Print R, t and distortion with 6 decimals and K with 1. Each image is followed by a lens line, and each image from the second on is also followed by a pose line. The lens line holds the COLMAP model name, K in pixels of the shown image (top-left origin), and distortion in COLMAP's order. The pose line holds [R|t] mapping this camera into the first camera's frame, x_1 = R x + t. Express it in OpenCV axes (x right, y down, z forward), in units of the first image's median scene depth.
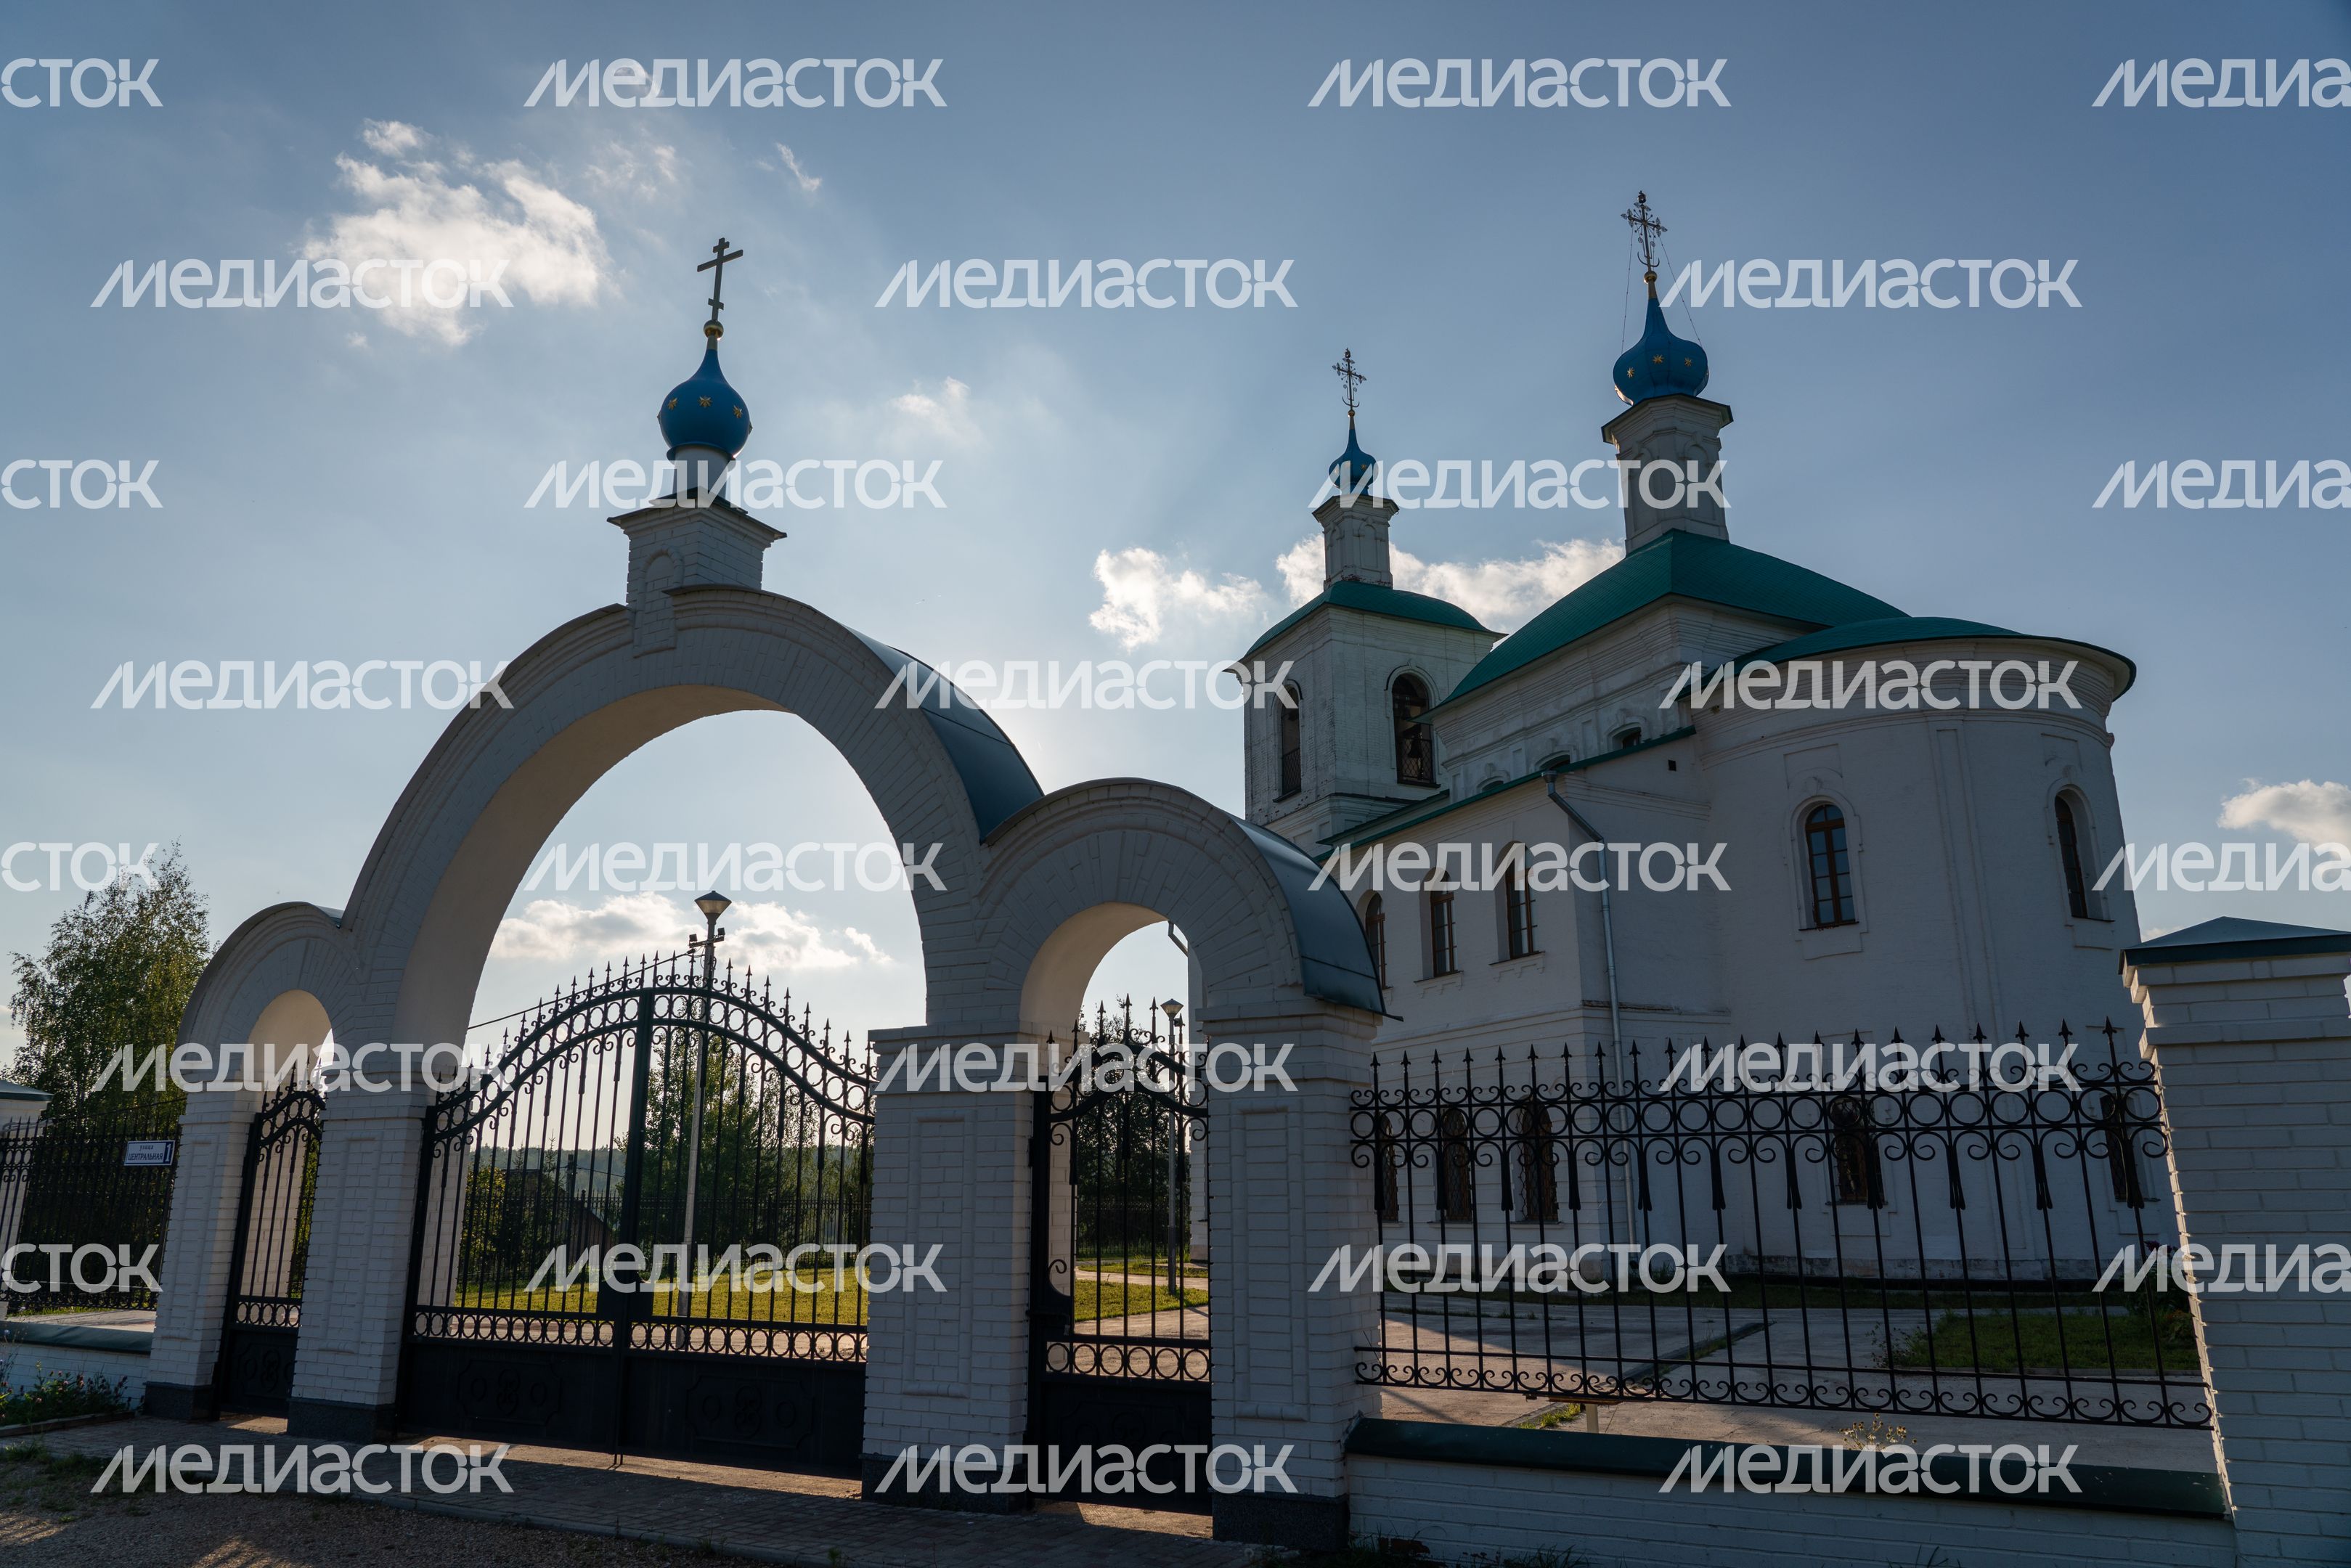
lens RADIAL K [[1576.4, 0, 1175.5], [0, 1576.4, 784.0], [0, 0, 1]] dist [-0.033103, -0.002925]
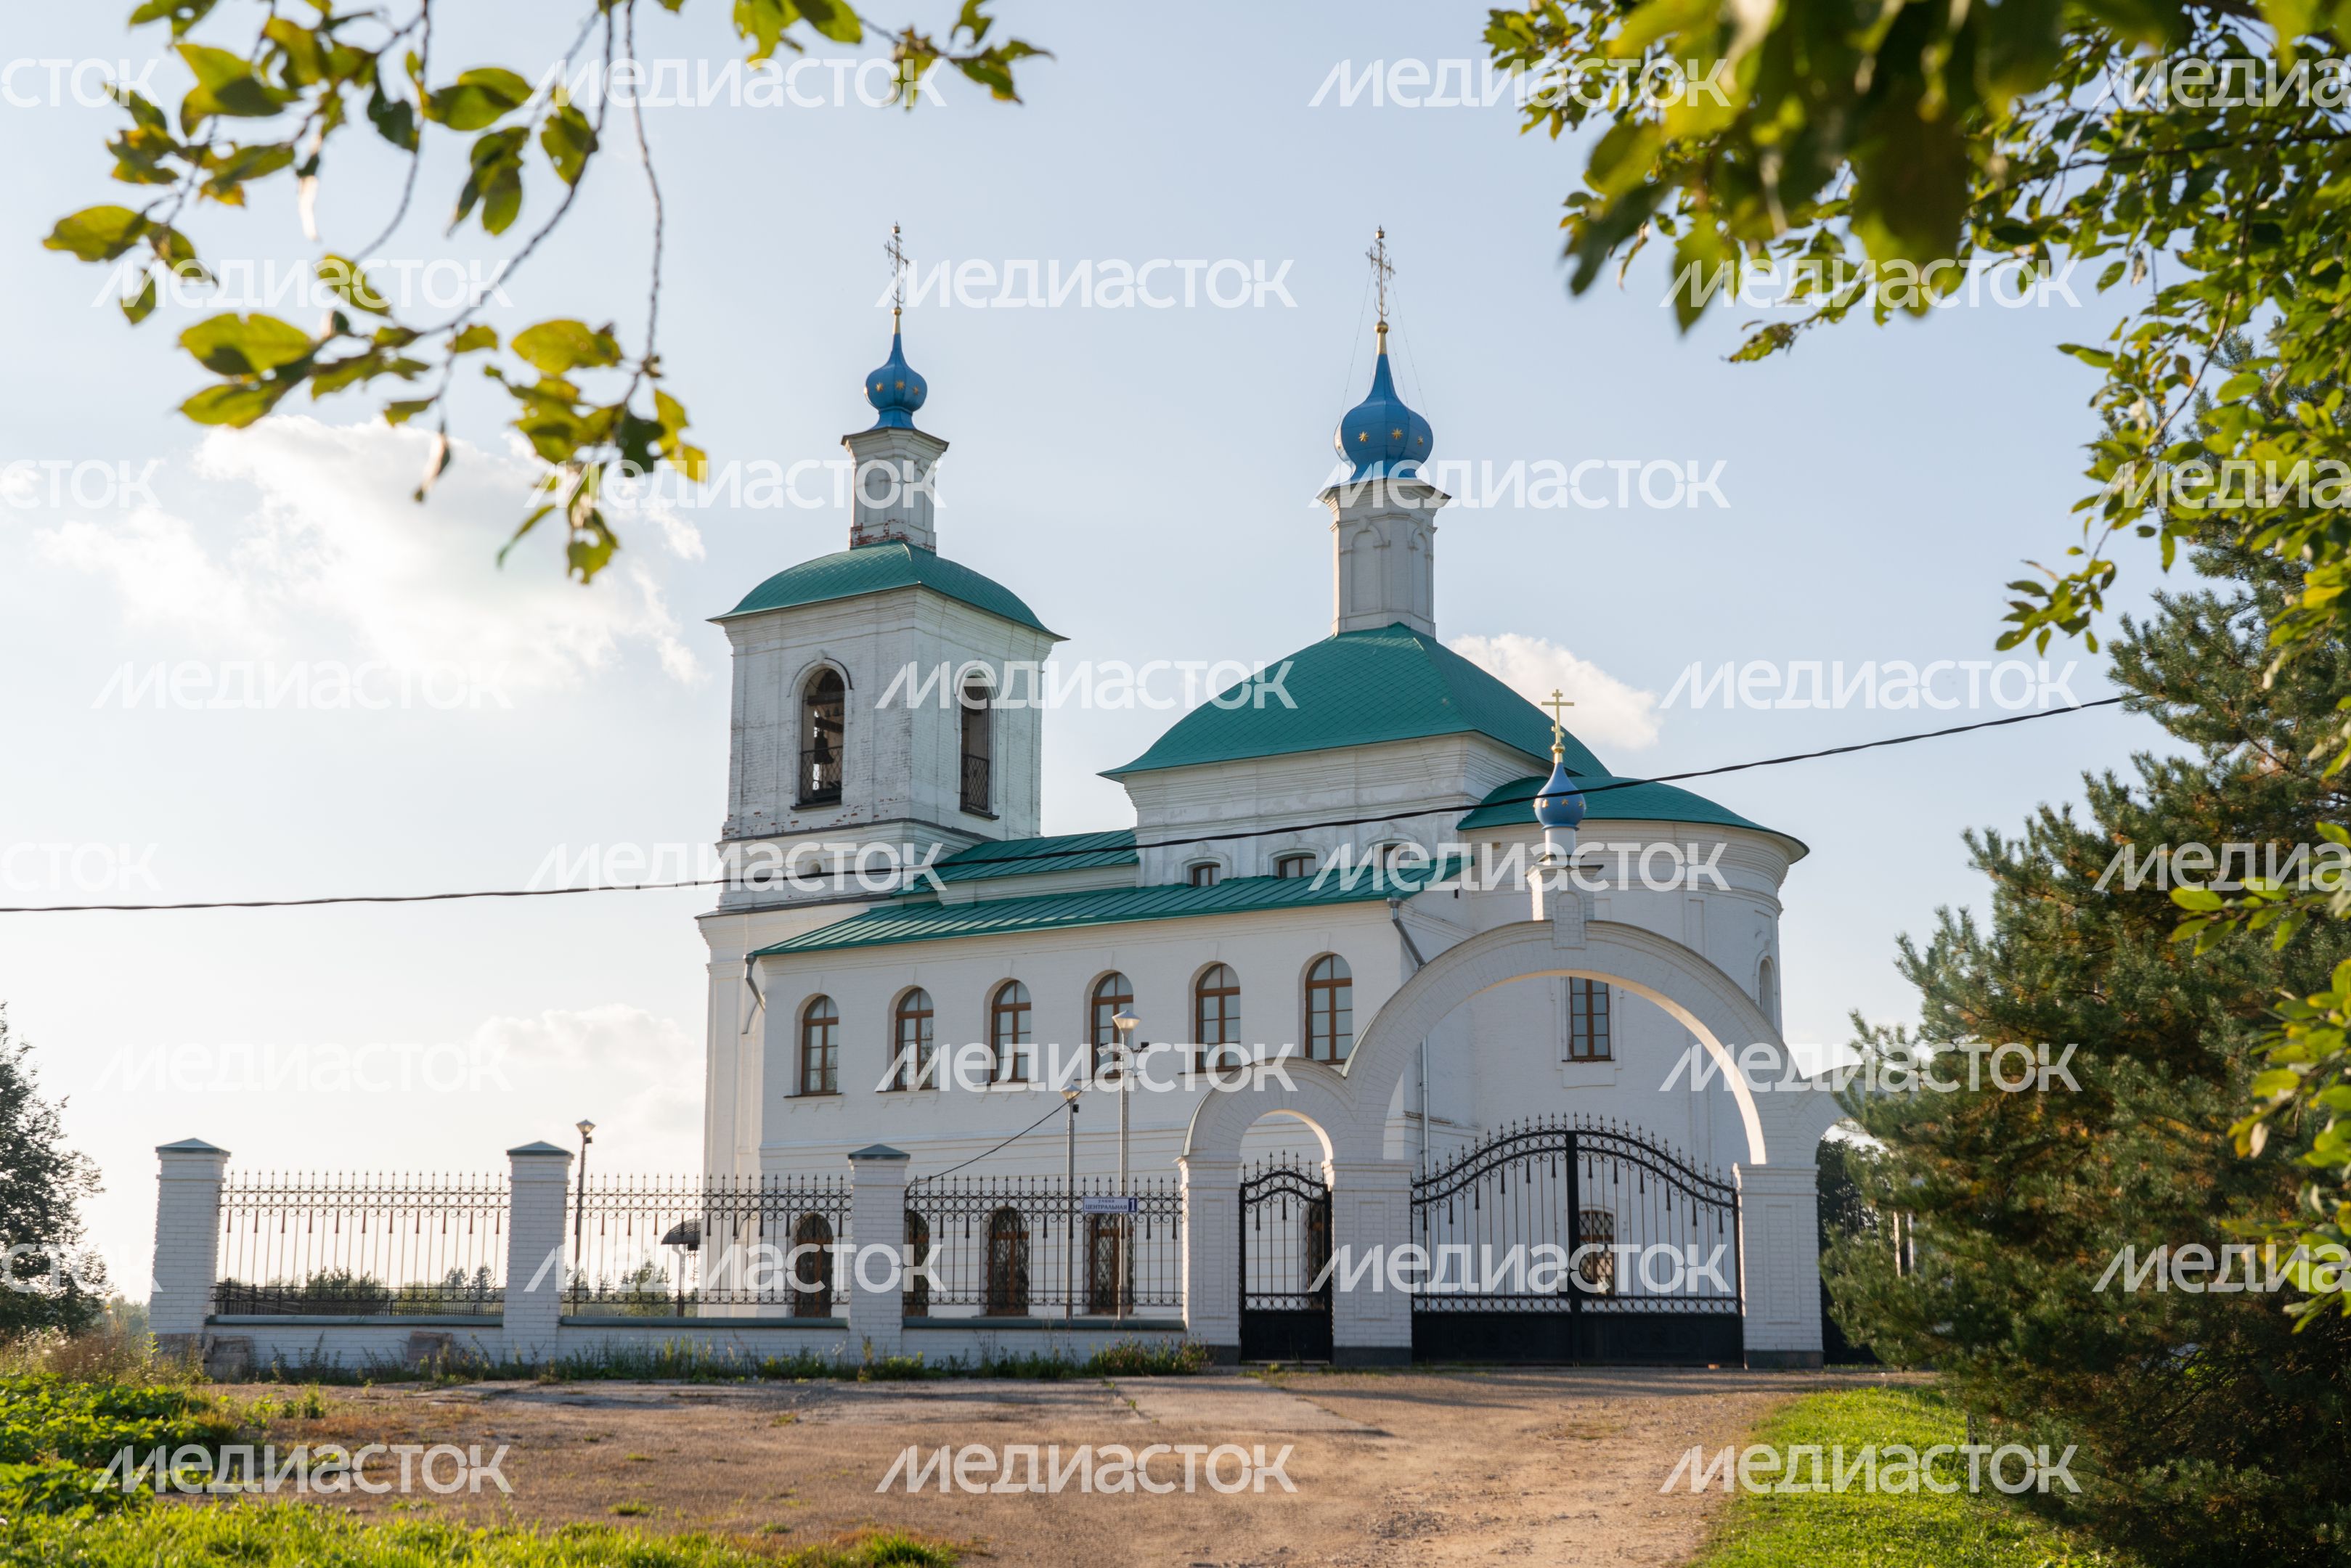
lens RADIAL K [[2977.6, 0, 1175.5], [0, 2977.6, 784.0], [0, 0, 1]] dist [0.019552, 0.010548]
pose [[0.842976, 0.116160, 0.525260, -0.962558], [-0.148796, 0.988662, 0.020158, -0.102795], [-0.516964, -0.095149, 0.850703, -0.640598]]
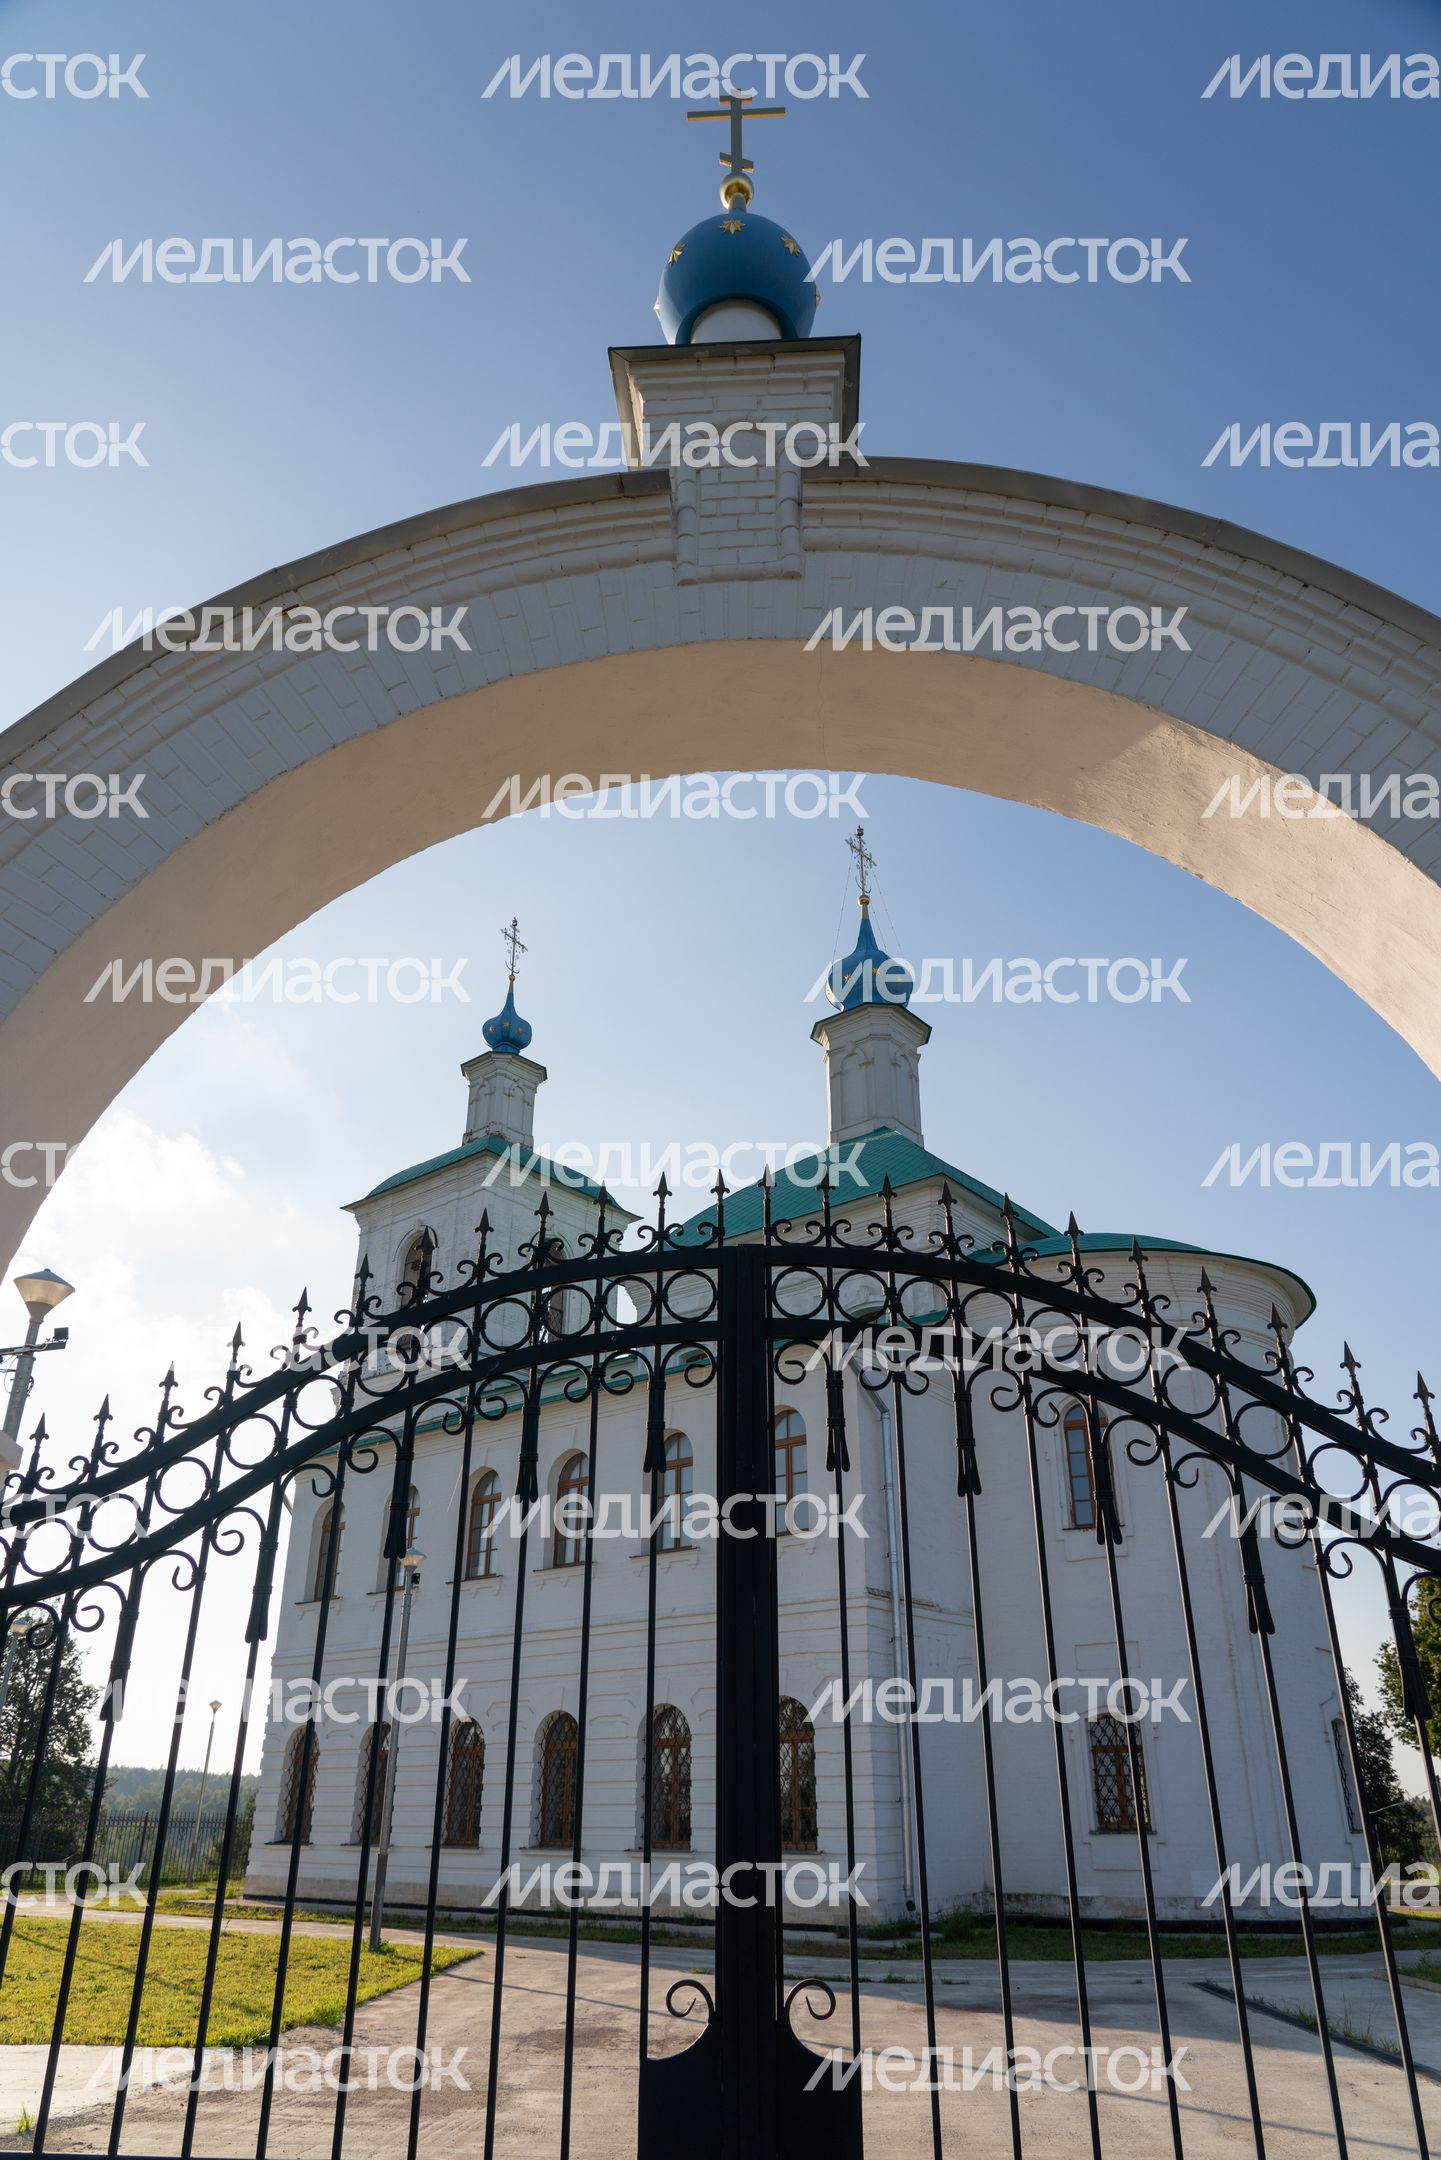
lens RADIAL K [[1448.5, 0, 720.5], [0, 1448.5, 1080.0], [0, 0, 1]] dist [-0.033103, -0.002925]
pose [[0.907336, 0.203839, 0.367683, -0.174810], [-0.118613, 0.963181, -0.241273, 0.064186], [-0.403326, 0.175304, 0.898107, 0.235164]]
